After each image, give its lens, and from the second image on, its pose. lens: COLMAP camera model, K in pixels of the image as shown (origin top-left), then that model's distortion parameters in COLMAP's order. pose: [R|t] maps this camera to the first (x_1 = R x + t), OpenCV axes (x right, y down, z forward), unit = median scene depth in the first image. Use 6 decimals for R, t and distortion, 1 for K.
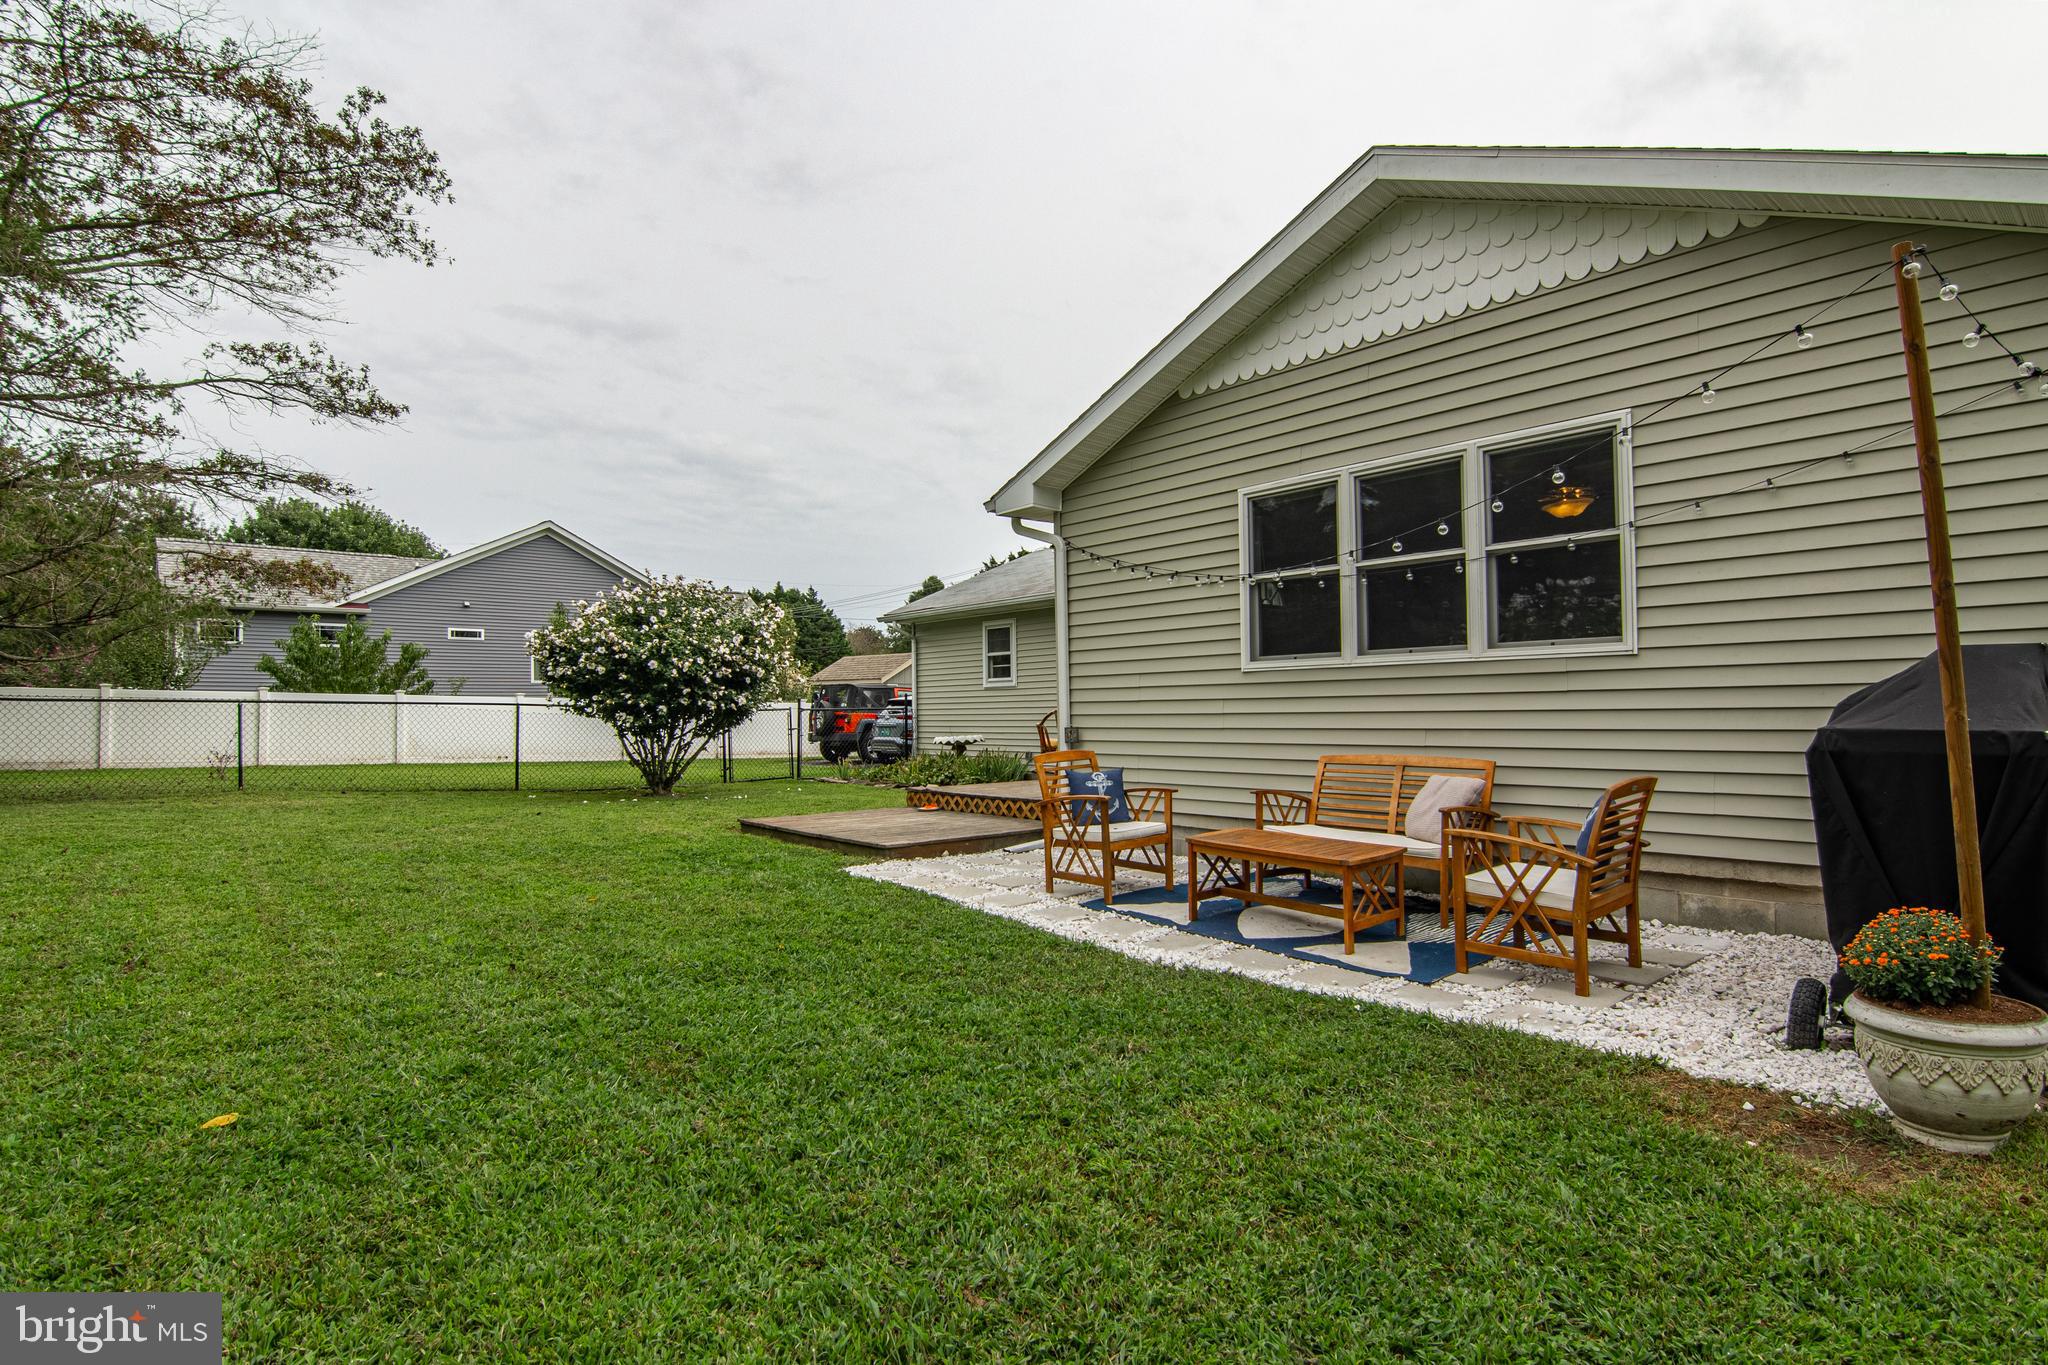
lens RADIAL K [[1030.0, 0, 1024.0], [0, 1030.0, 682.5], [0, 0, 1]] dist [-0.020078, -0.002087]
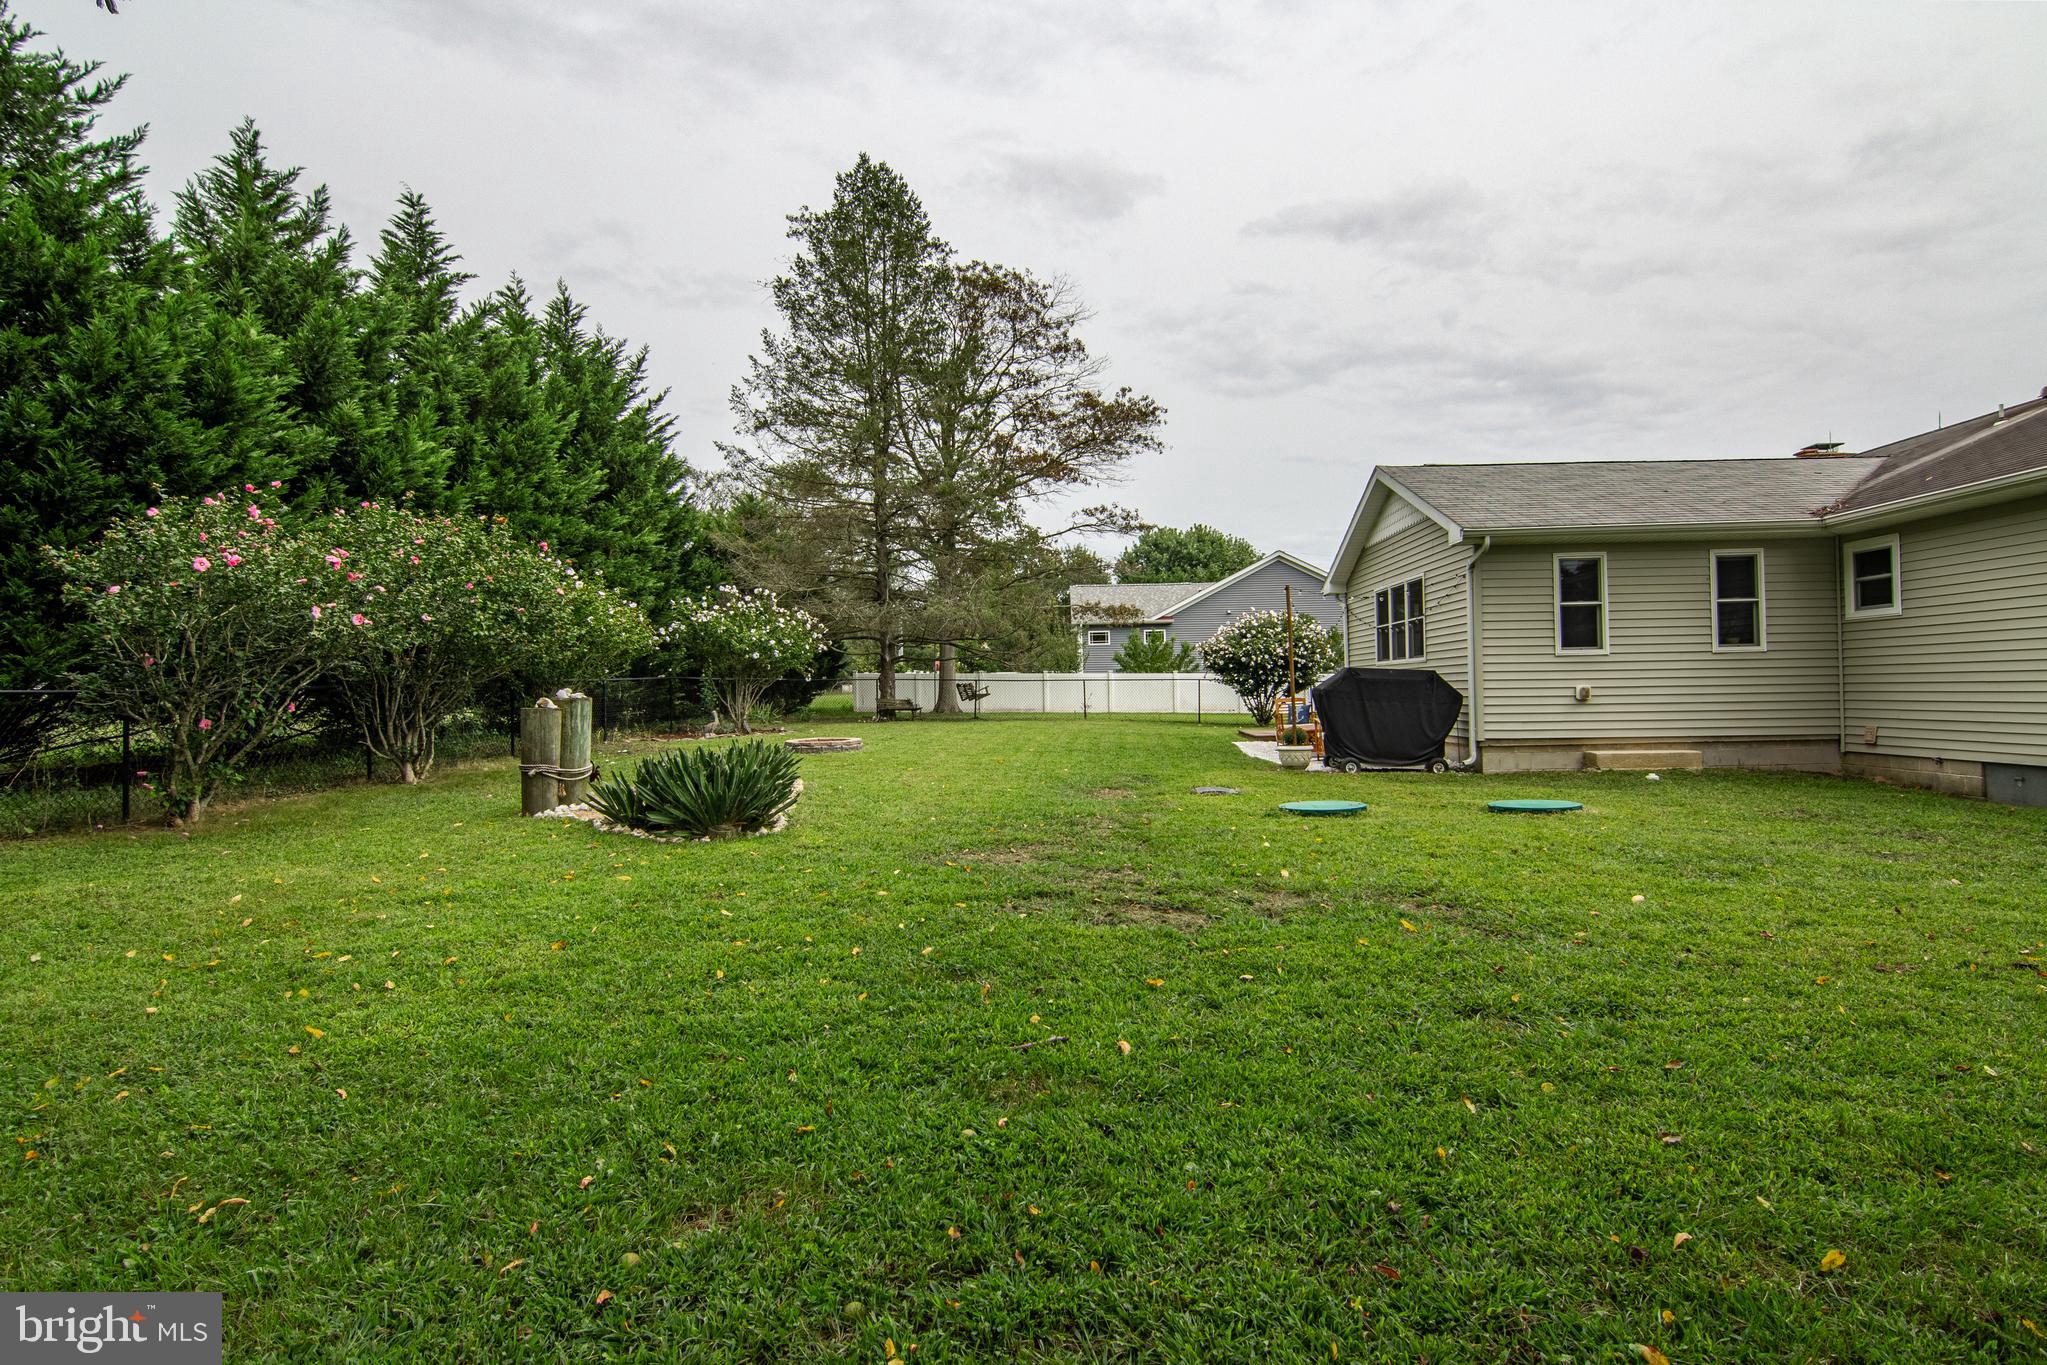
lens RADIAL K [[1029.5, 0, 1023.5], [0, 1029.5, 682.5], [0, 0, 1]] dist [-0.020078, -0.002087]
pose [[0.711964, -0.009447, -0.702152, 0.629572], [0.031065, 0.999354, 0.018054, -0.018515], [0.701528, -0.034666, 0.711798, -0.619387]]
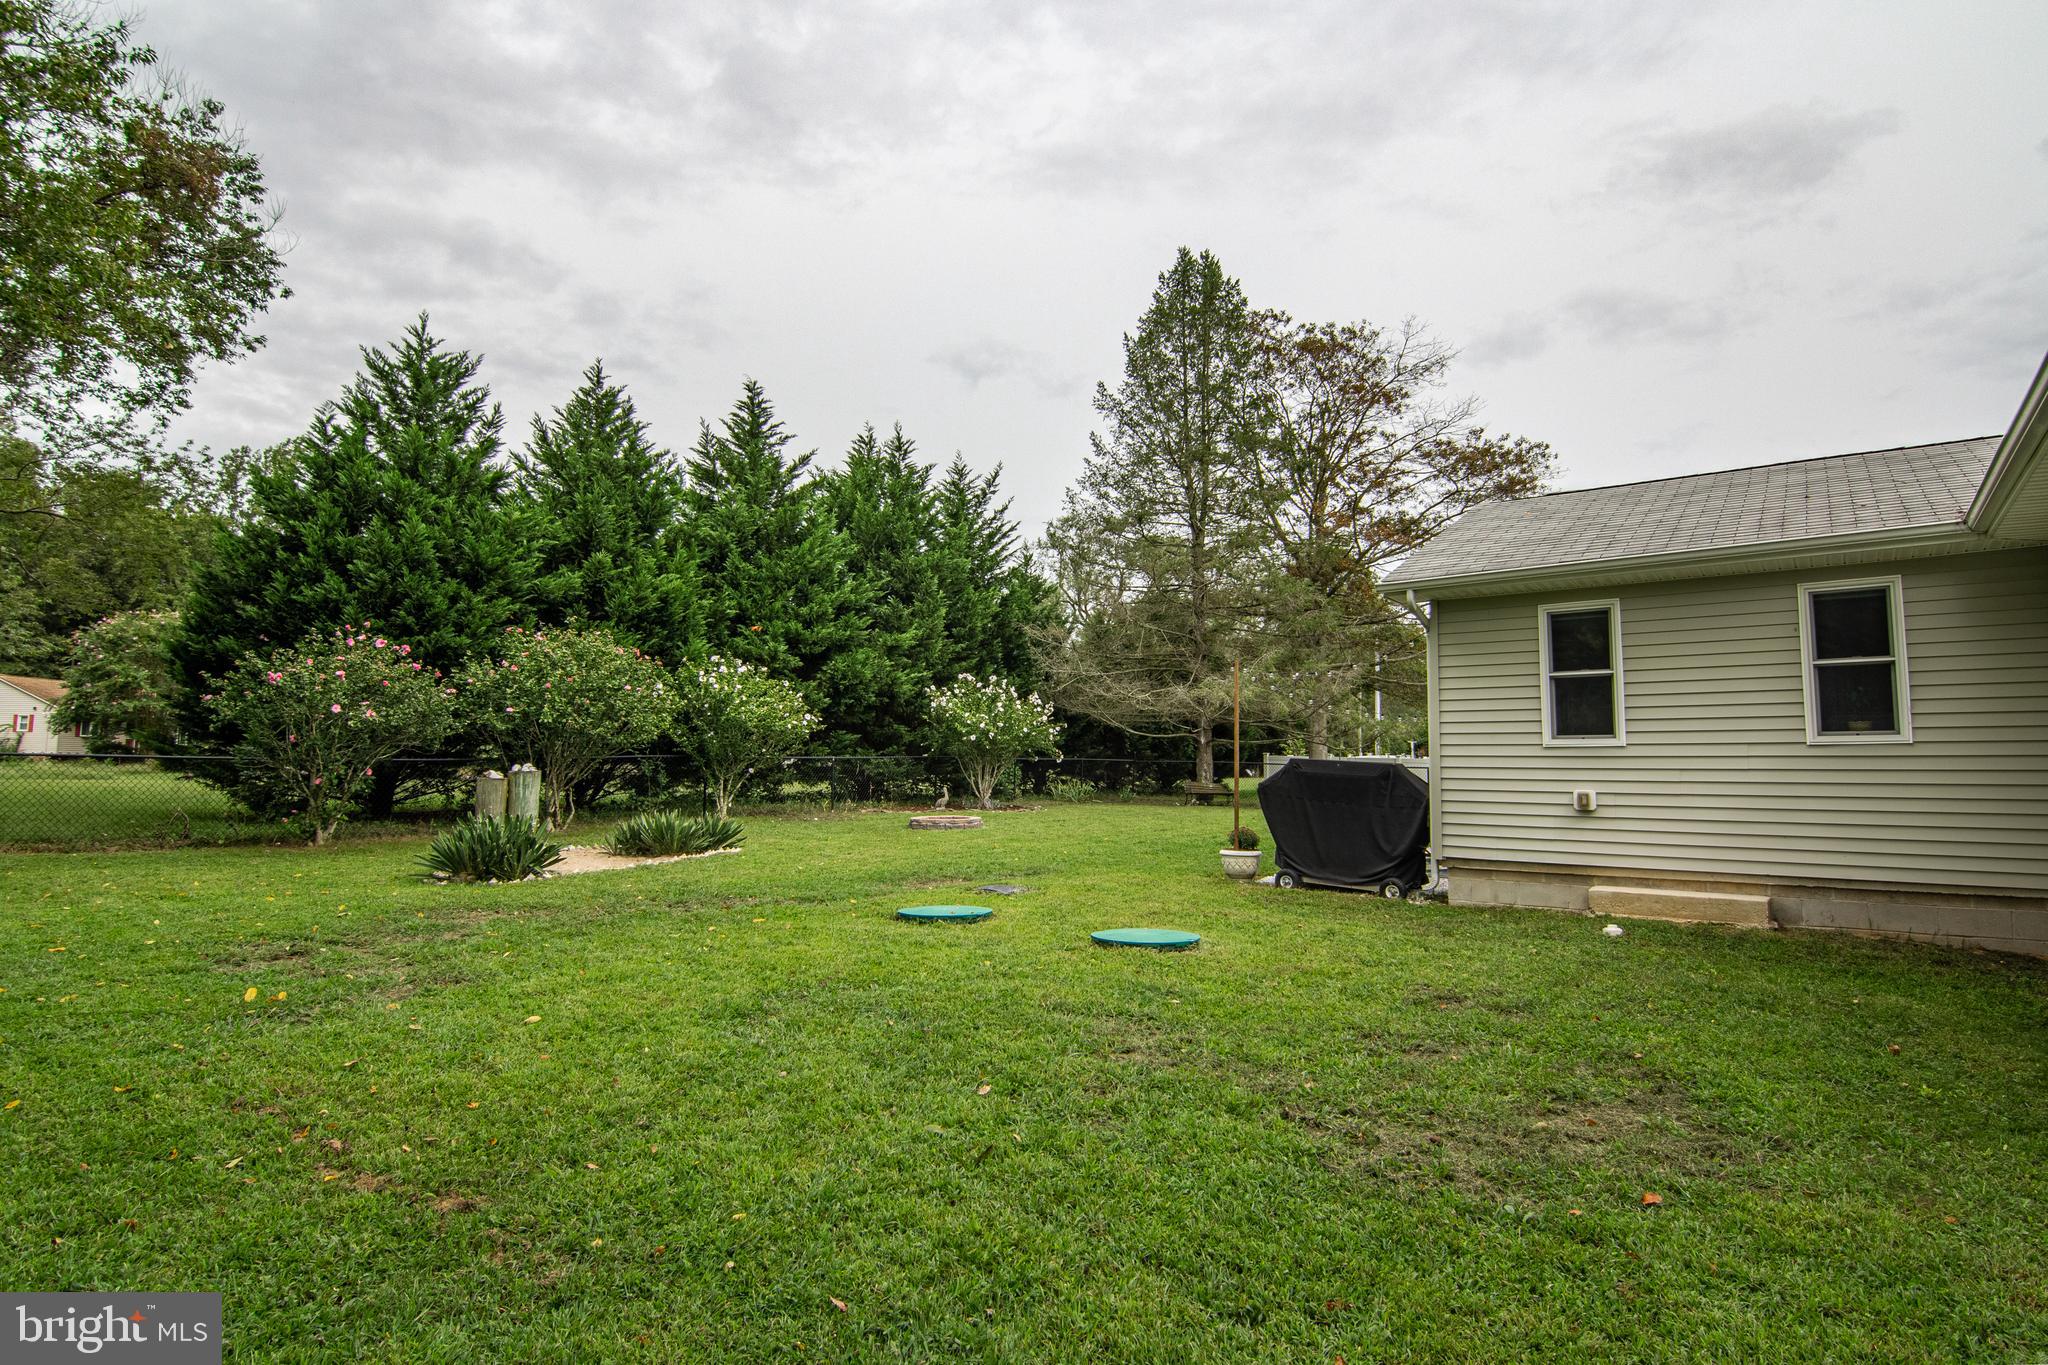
lens RADIAL K [[1030.0, 0, 1024.0], [0, 1030.0, 682.5], [0, 0, 1]] dist [-0.020078, -0.002087]
pose [[0.187614, -0.074449, -0.979417, 0.884921], [0.017273, 0.997219, -0.072494, -0.011322], [0.982091, -0.003317, 0.188378, -0.131829]]
